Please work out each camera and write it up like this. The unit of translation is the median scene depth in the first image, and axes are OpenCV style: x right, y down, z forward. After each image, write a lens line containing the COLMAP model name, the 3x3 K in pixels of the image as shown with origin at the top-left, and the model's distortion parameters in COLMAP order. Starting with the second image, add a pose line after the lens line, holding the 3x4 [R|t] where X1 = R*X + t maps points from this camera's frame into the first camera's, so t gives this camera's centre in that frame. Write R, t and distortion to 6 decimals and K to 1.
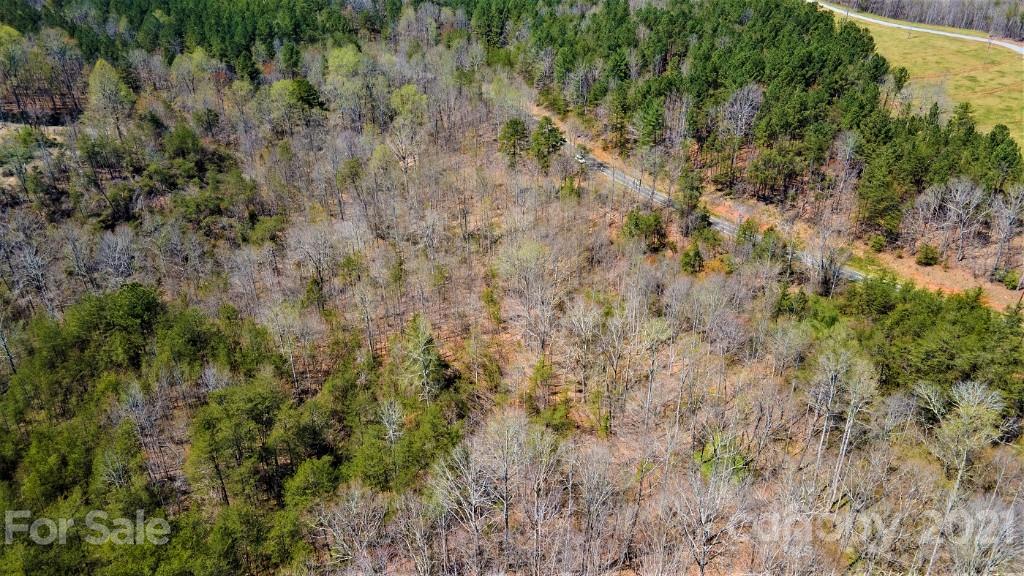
lens RADIAL K [[722.8, 0, 501.5], [0, 722.8, 309.2], [0, 0, 1]] dist [0.004452, 0.050702]
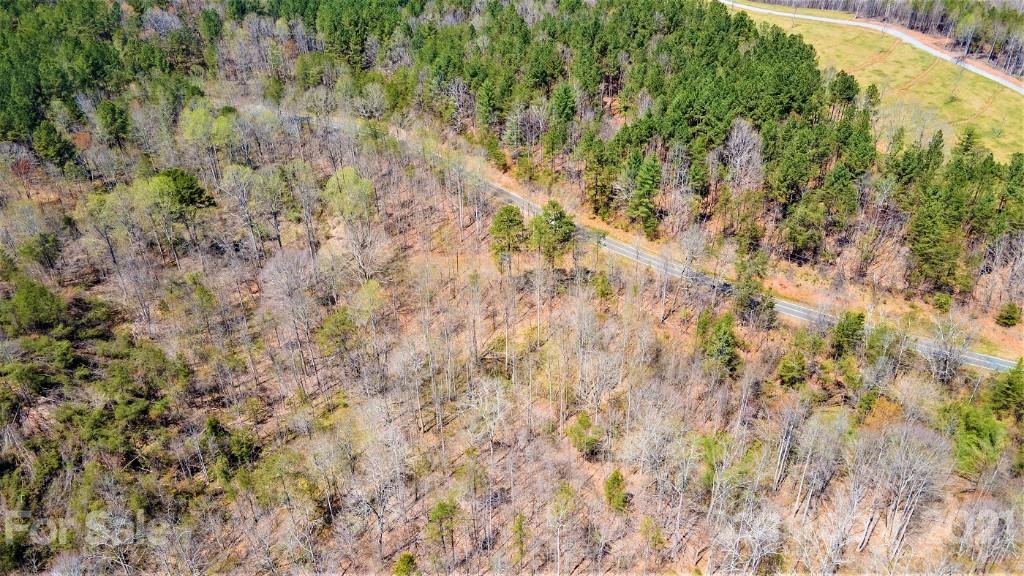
lens RADIAL K [[722.8, 0, 501.5], [0, 722.8, 309.2], [0, 0, 1]] dist [0.004452, 0.050702]
pose [[0.943758, -0.187913, 0.272046, -0.202870], [0.170939, 0.981606, 0.085026, -0.200203], [-0.283019, -0.033741, 0.958521, 0.216366]]
